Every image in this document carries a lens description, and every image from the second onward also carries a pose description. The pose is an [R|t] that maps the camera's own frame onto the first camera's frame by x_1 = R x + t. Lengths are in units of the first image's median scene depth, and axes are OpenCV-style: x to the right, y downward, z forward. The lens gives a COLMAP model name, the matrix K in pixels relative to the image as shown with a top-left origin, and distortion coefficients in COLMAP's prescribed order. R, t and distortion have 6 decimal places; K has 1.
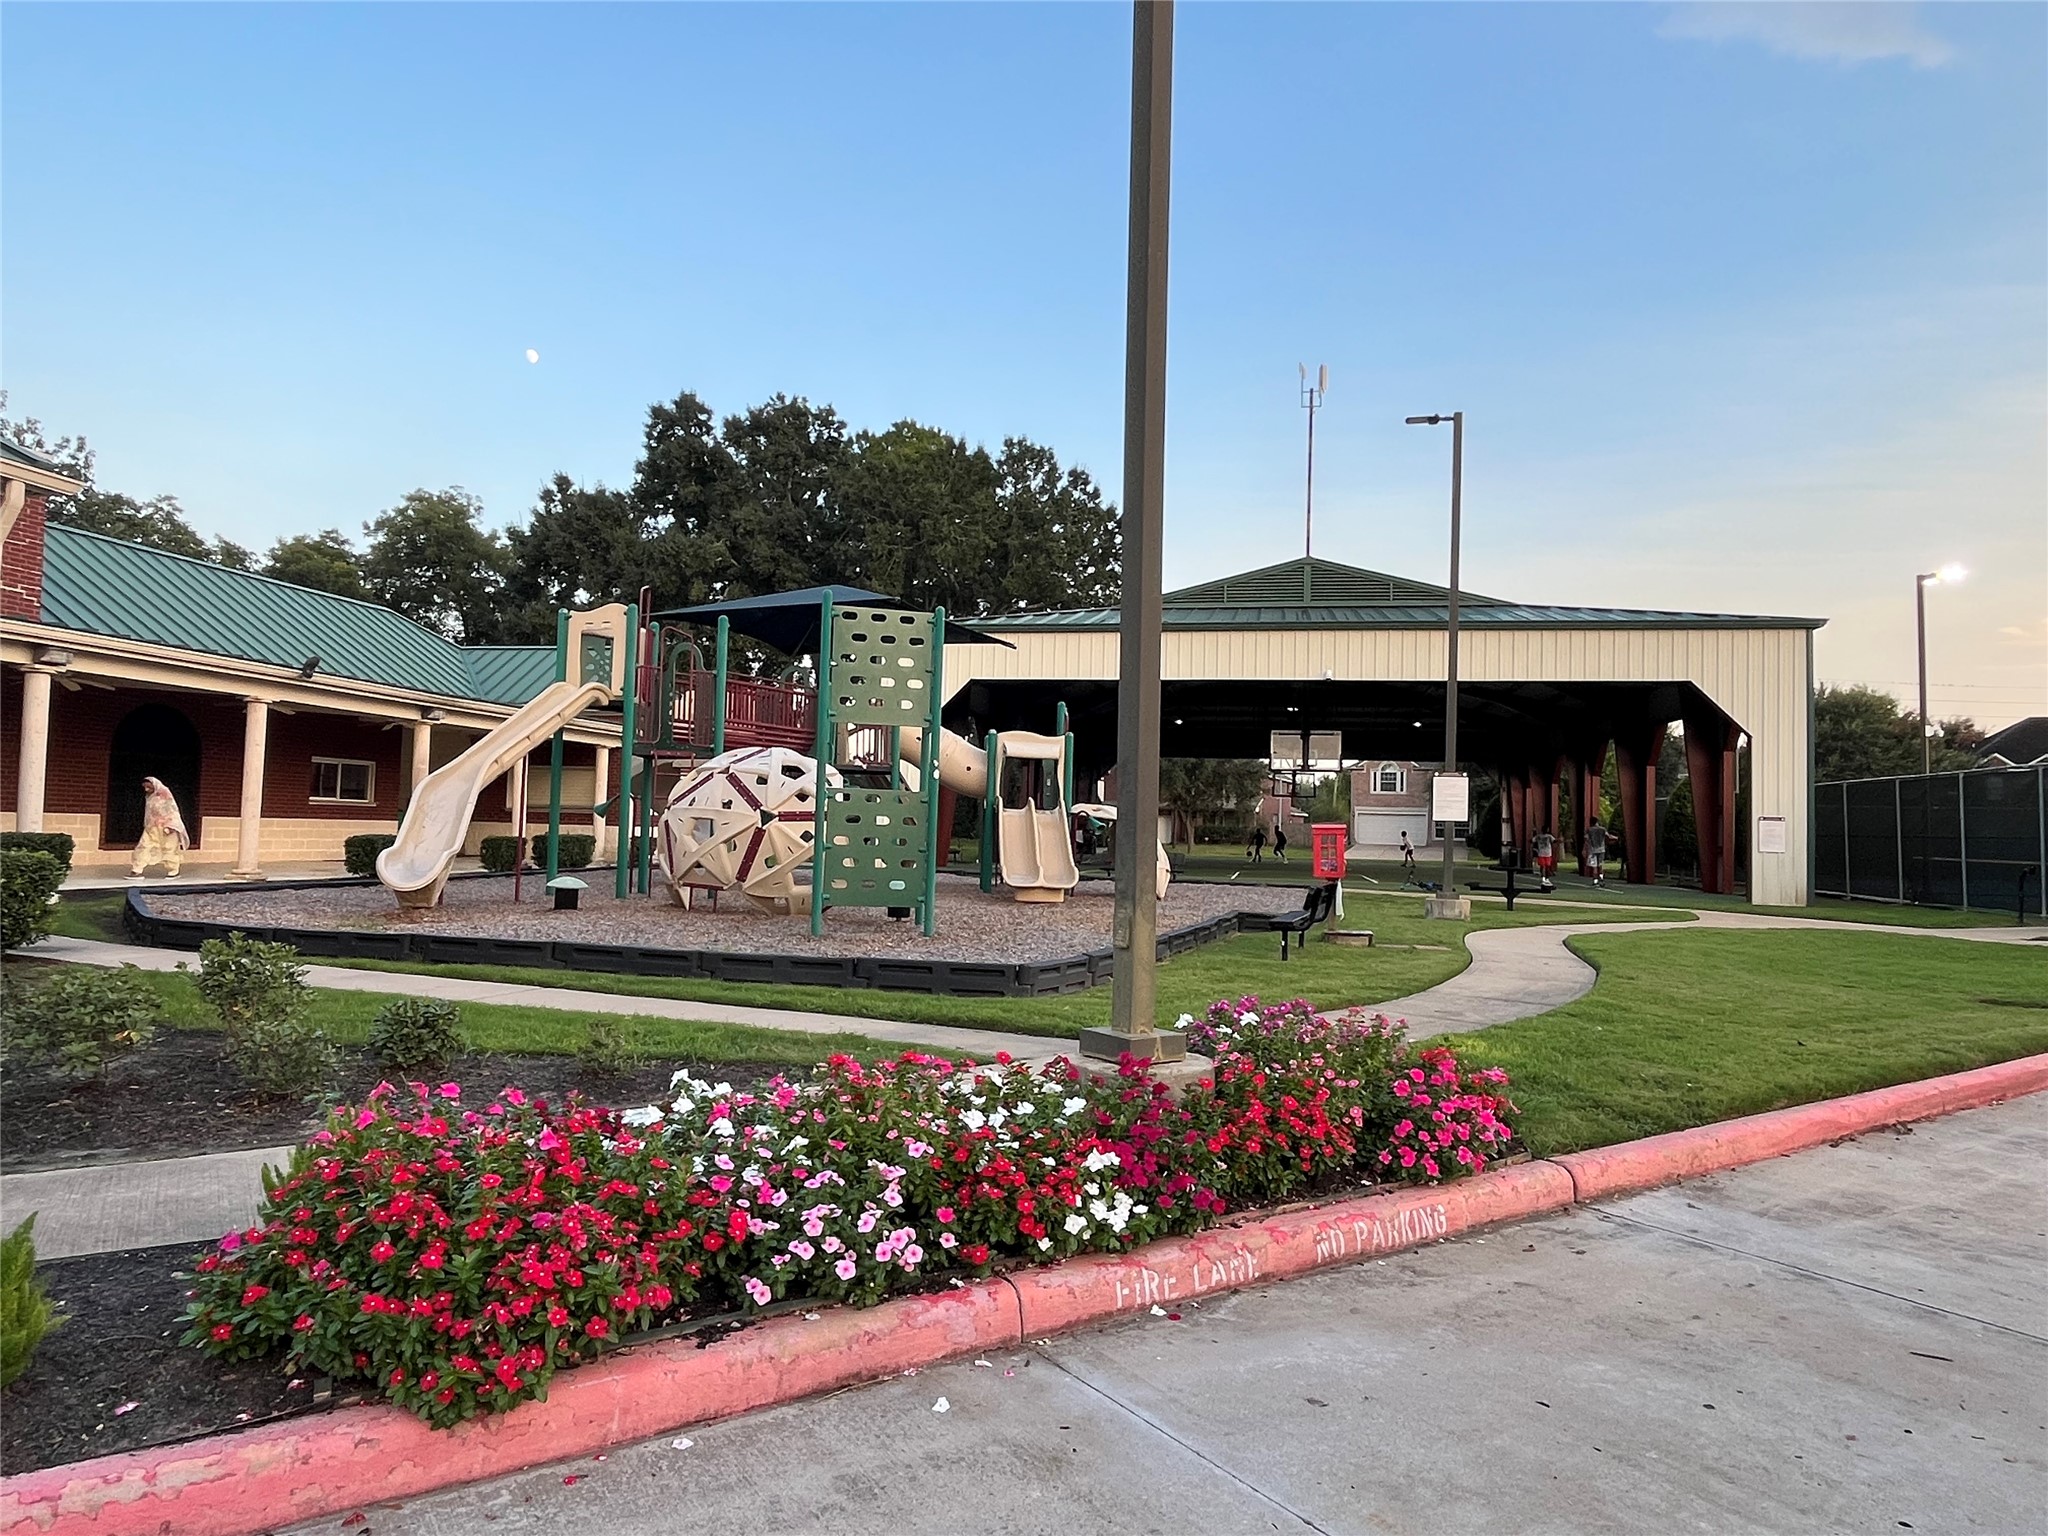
lens RADIAL K [[1254.7, 0, 1022.6], [0, 1254.7, 771.7], [0, 0, 1]] dist [0.004239, 0.001077]
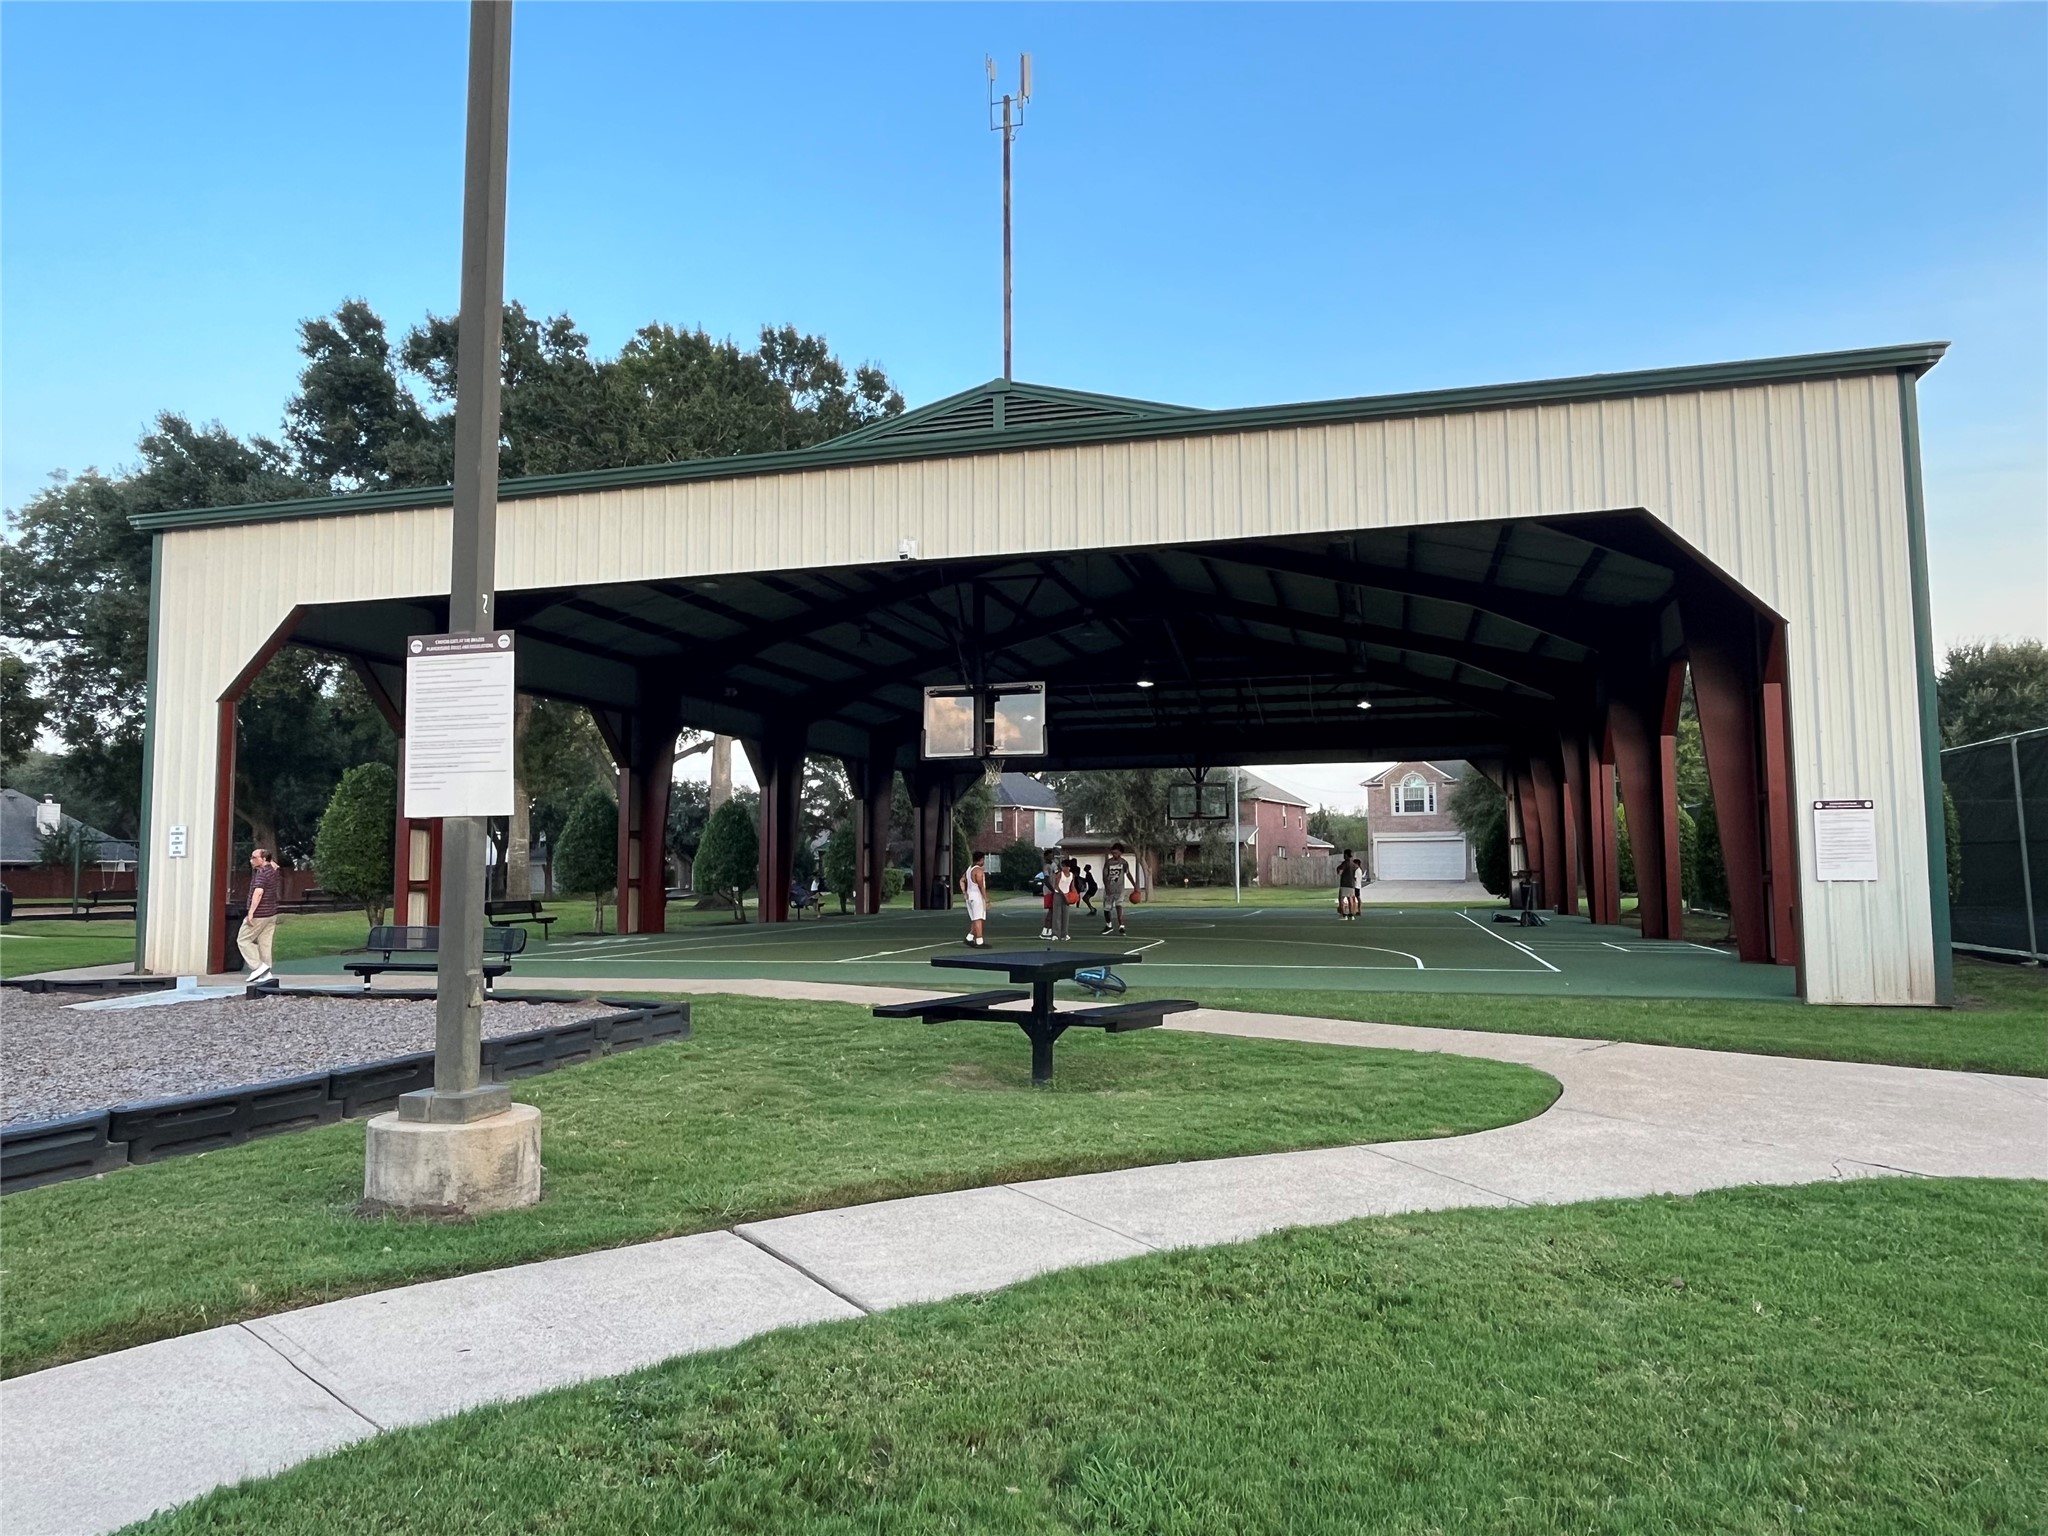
lens RADIAL K [[1339.6, 0, 1021.1], [0, 1339.6, 772.7], [0, 0, 1]] dist [-0.004181, -0.000259]
pose [[0.997267, -0.039254, -0.062587, 0.168893], [0.037275, 0.998777, -0.032470, 0.015558], [0.063785, 0.030048, 0.997511, 0.256139]]
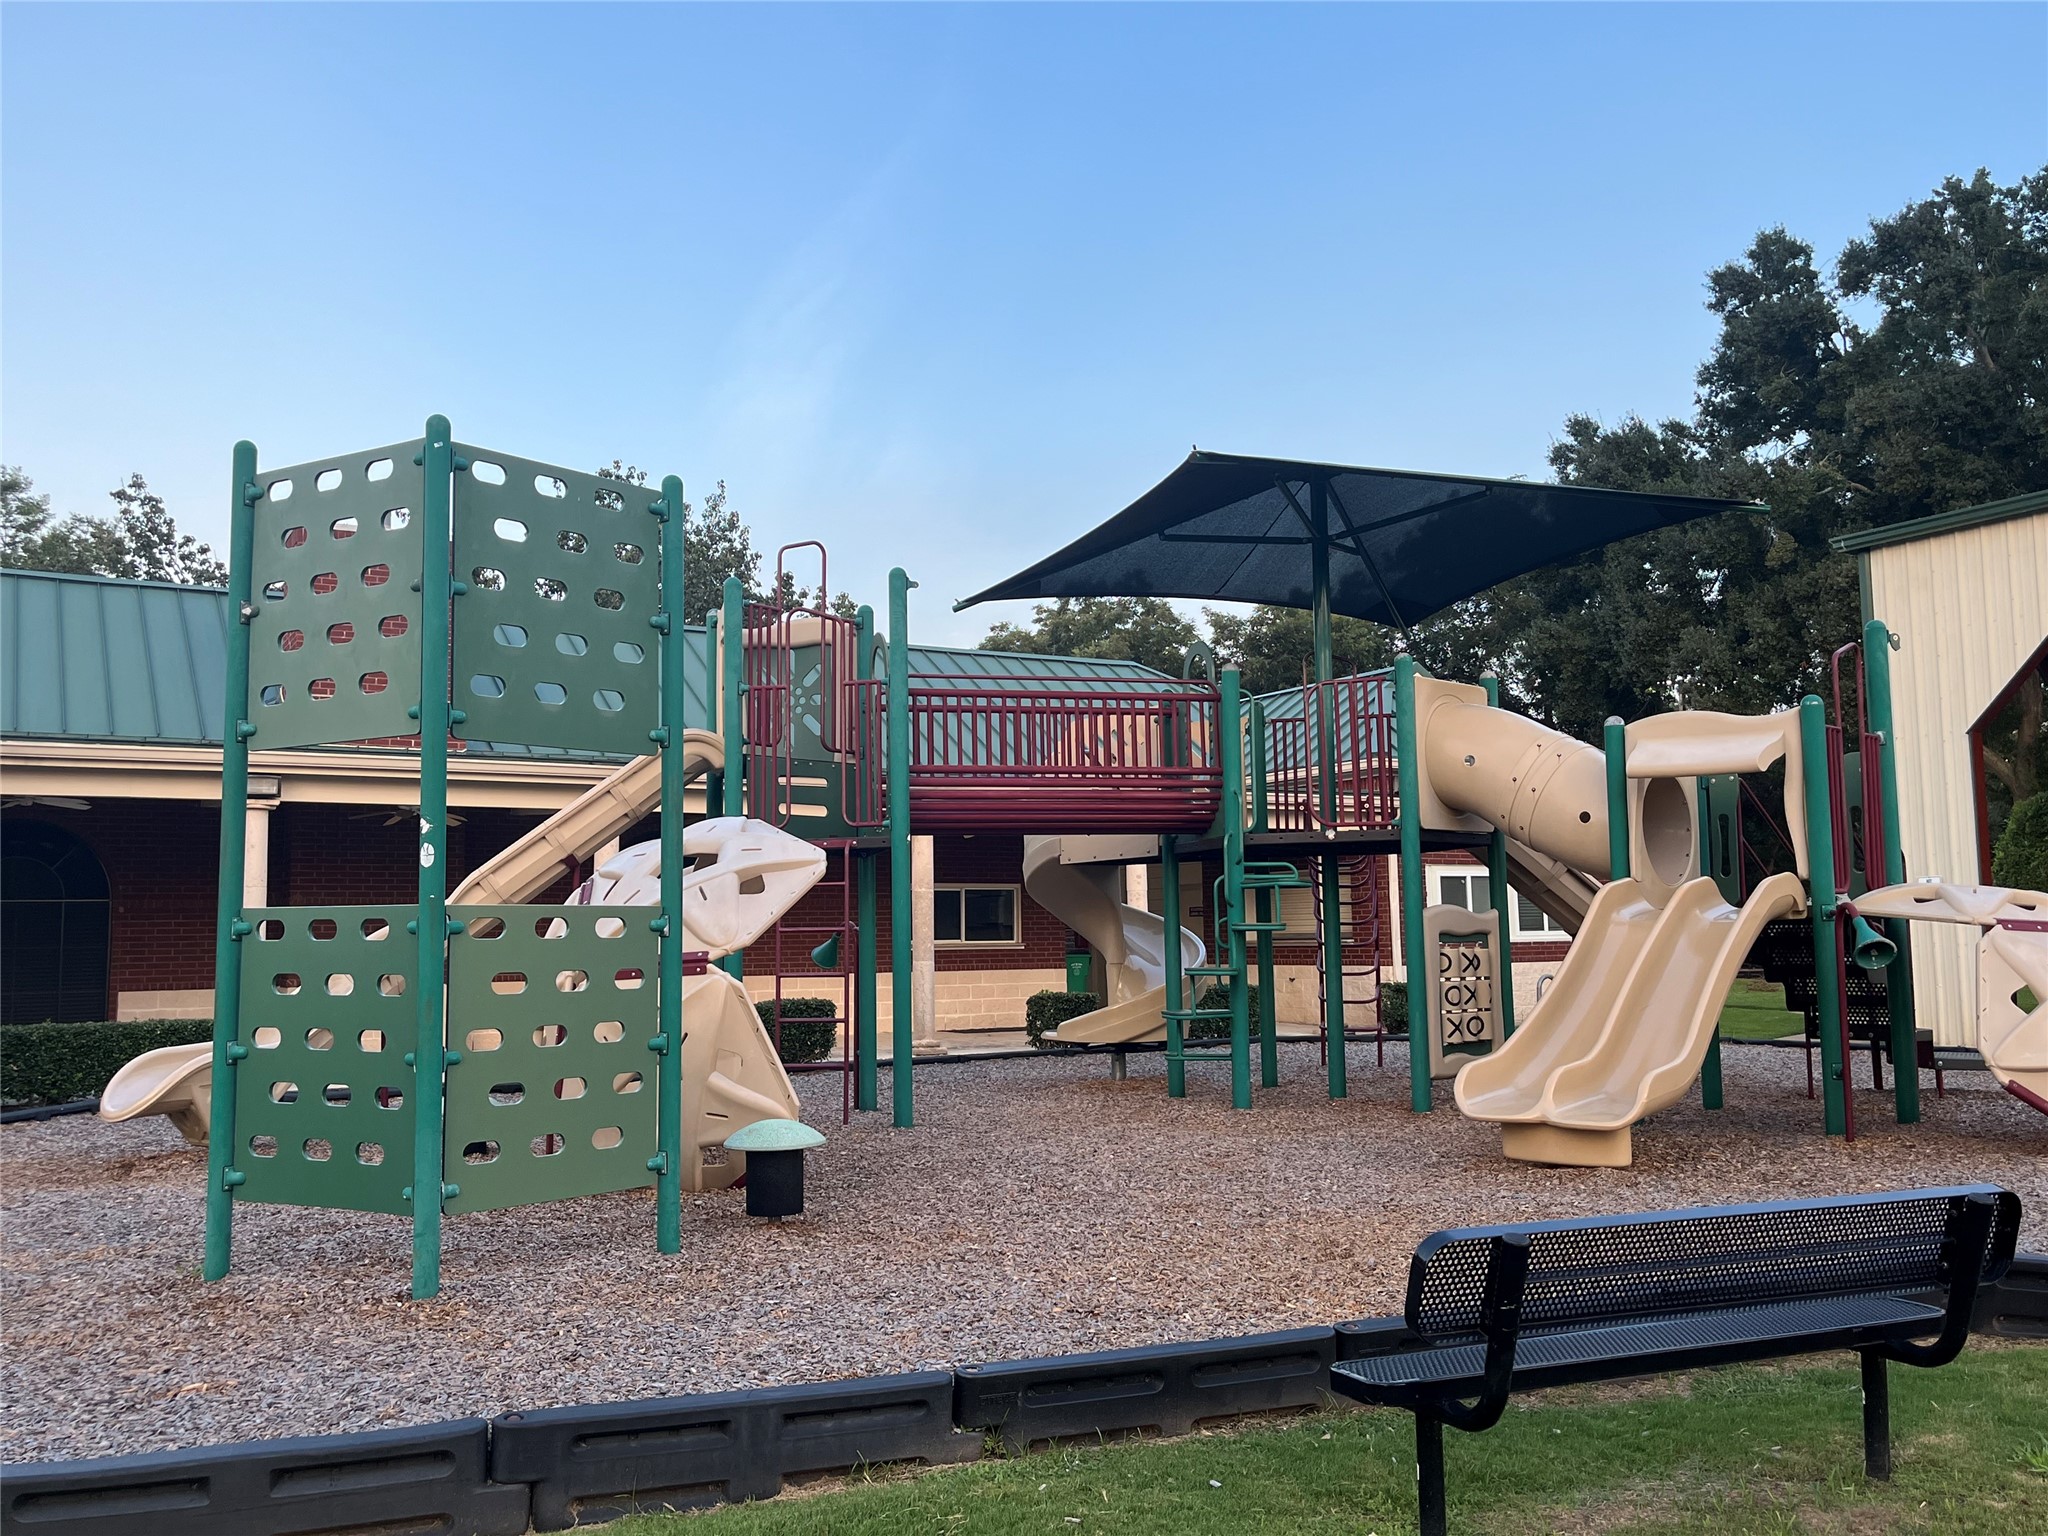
lens RADIAL K [[1758.0, 0, 1024.0], [0, 1758.0, 768.0], [0, 0, 1]] dist [0.040661, 0.002907]
pose [[0.675002, -0.112794, -0.729143, 0.089720], [0.069600, 0.993573, -0.089268, 0.006998], [0.734525, 0.009508, 0.678515, 0.161330]]
